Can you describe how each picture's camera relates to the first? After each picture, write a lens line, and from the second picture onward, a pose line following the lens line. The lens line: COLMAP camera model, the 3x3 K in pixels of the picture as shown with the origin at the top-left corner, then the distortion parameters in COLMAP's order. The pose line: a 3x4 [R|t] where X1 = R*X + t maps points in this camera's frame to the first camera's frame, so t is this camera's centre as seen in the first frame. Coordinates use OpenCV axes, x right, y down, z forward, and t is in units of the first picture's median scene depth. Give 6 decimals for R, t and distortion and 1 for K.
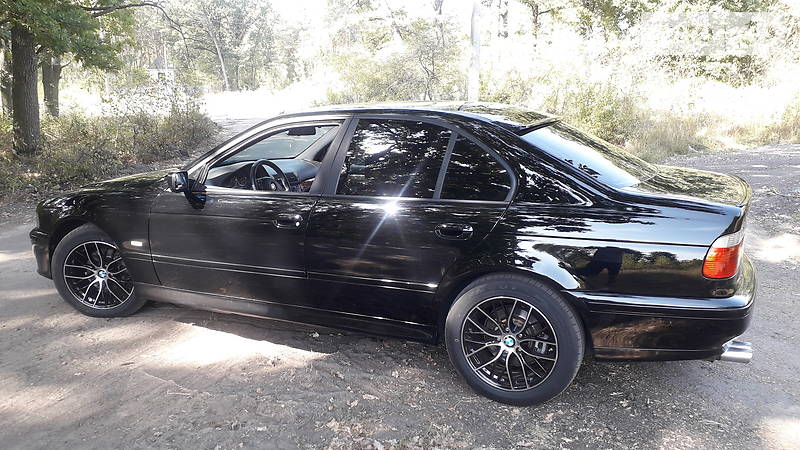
lens RADIAL K [[638.6, 0, 377.8], [0, 638.6, 224.5], [0, 0, 1]] dist [0.073631, -0.103597]
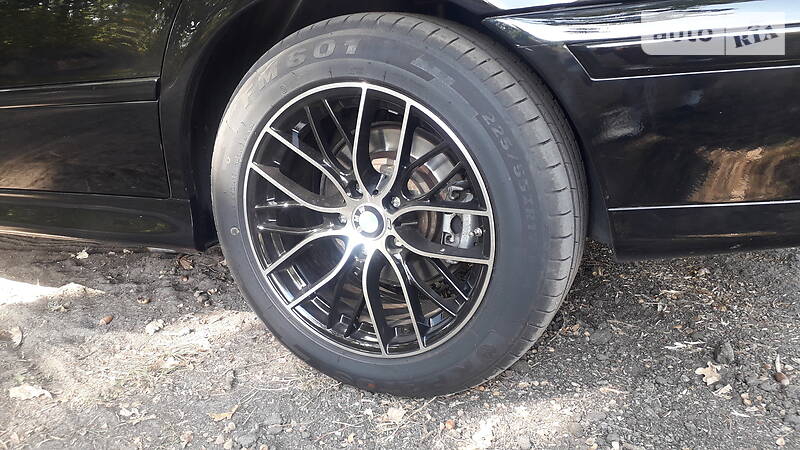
lens RADIAL K [[652.4, 0, 376.5], [0, 652.4, 237.3], [0, 0, 1]] dist [0.094960, -0.111926]
pose [[0.996212, -0.065400, -0.057319, 0.228433], [0.071795, 0.990447, 0.117733, 0.148757], [0.049072, -0.121402, 0.991390, 0.643837]]
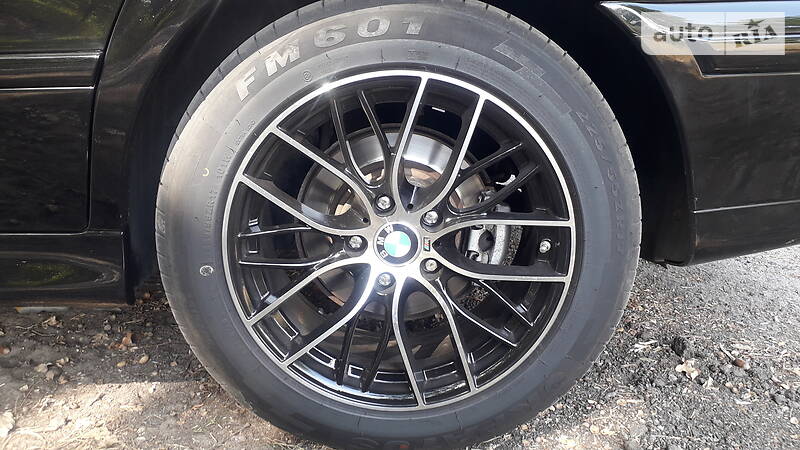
lens RADIAL K [[638.6, 0, 377.8], [0, 638.6, 224.5], [0, 0, 1]] dist [0.073631, -0.103597]
pose [[0.907915, -0.117339, 0.402395, 0.084288], [0.087869, 0.991966, 0.091003, 0.146866], [-0.409841, -0.047265, 0.910932, 0.742467]]
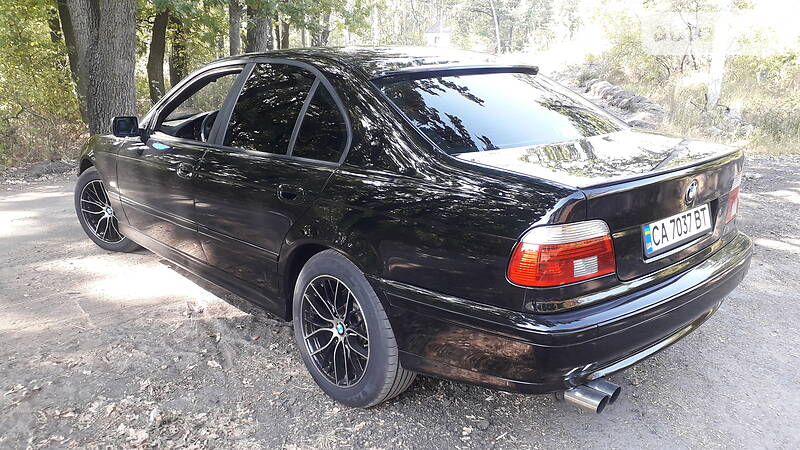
lens RADIAL K [[638.6, 0, 377.8], [0, 638.6, 224.5], [0, 0, 1]] dist [0.073631, -0.103597]
pose [[0.912122, 0.102183, -0.396980, 0.570017], [-0.080691, 0.994242, 0.070518, -0.018267], [0.401899, -0.032288, 0.915114, 0.247281]]
